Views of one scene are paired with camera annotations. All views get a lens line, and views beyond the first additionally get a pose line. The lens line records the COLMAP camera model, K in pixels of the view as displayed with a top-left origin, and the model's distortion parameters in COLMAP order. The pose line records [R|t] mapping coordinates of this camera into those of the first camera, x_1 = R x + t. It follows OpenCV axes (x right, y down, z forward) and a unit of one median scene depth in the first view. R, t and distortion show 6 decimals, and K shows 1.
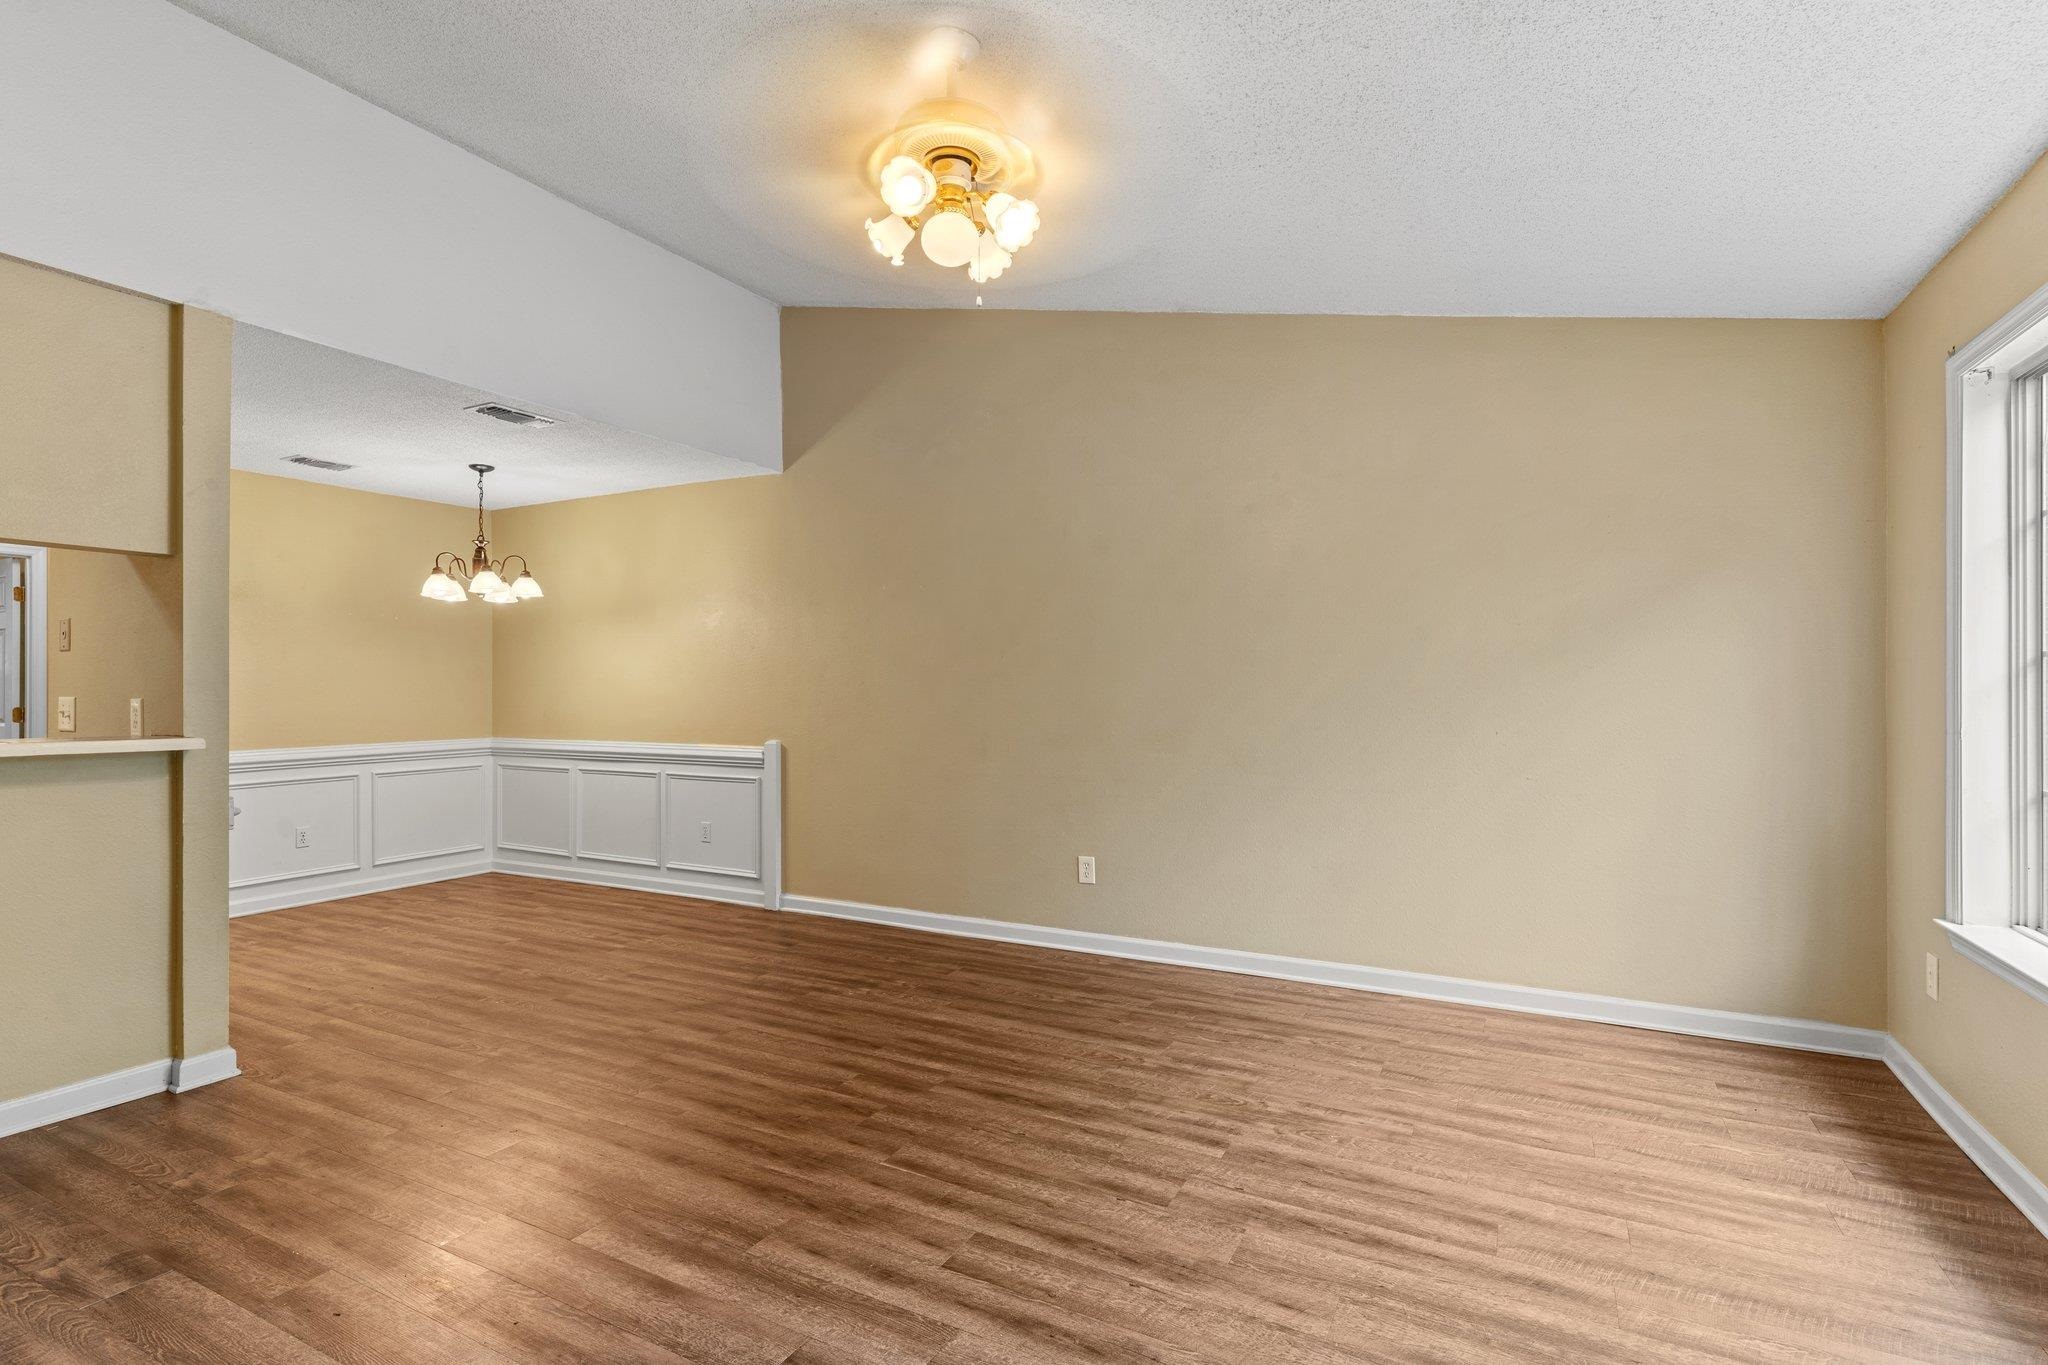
lens RADIAL K [[985.4, 0, 1012.4], [0, 985.4, 674.1], [0, 0, 1]] dist [0.005755, -0.002044]
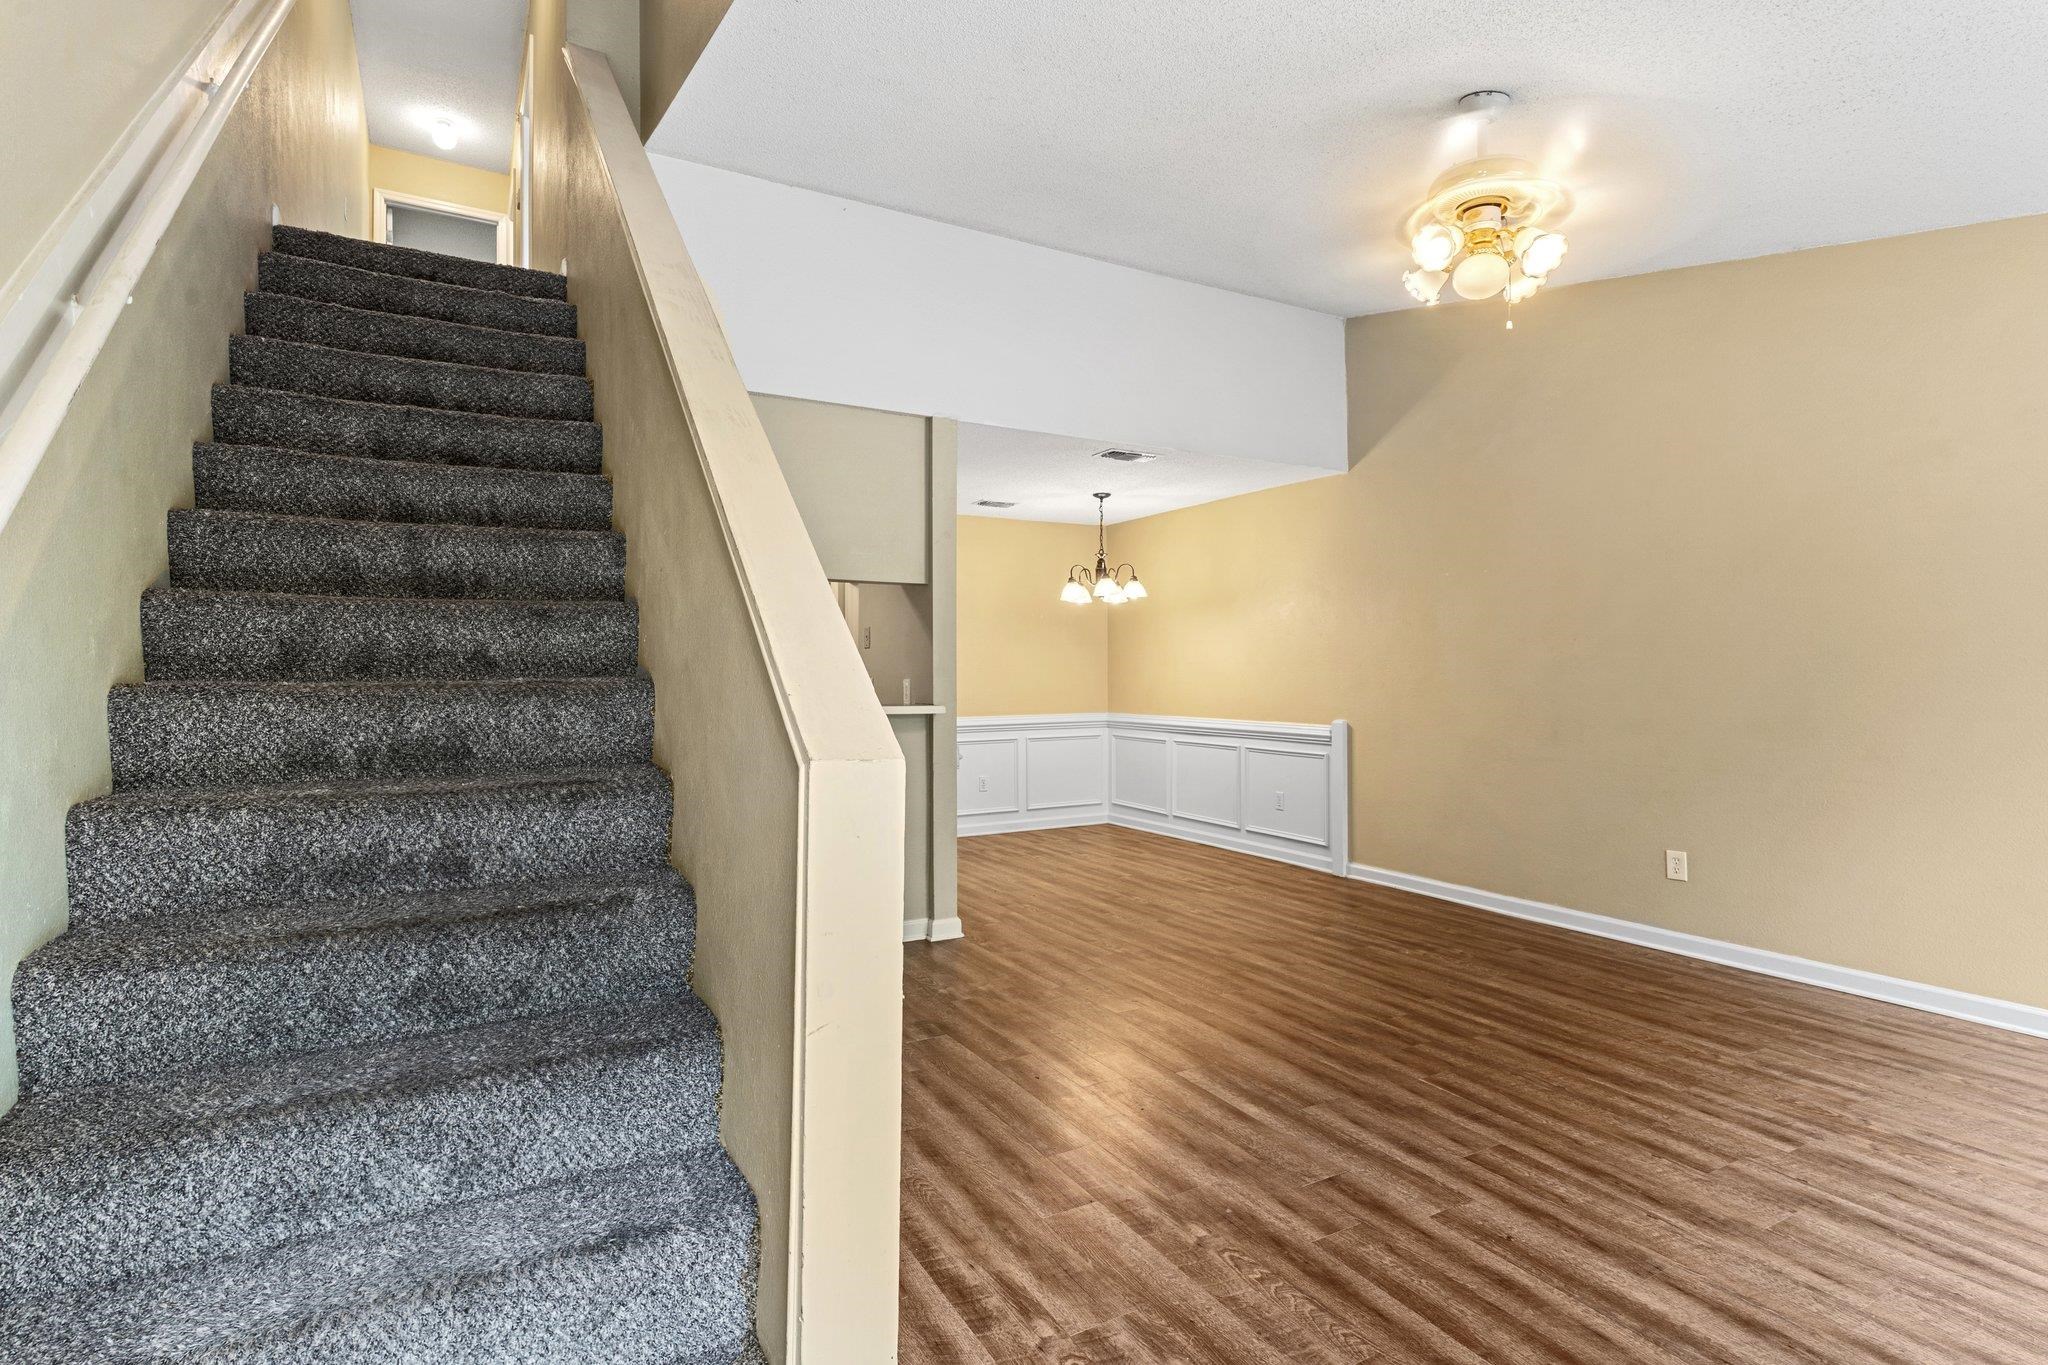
lens RADIAL K [[985.4, 0, 1028.1], [0, 985.4, 676.4], [0, 0, 1]] dist [0.005755, -0.002044]
pose [[0.848235, 0.002330, -0.529616, 0.074709], [0.007580, 0.999834, 0.016539, -0.003789], [0.529566, -0.018043, 0.848077, -0.187477]]
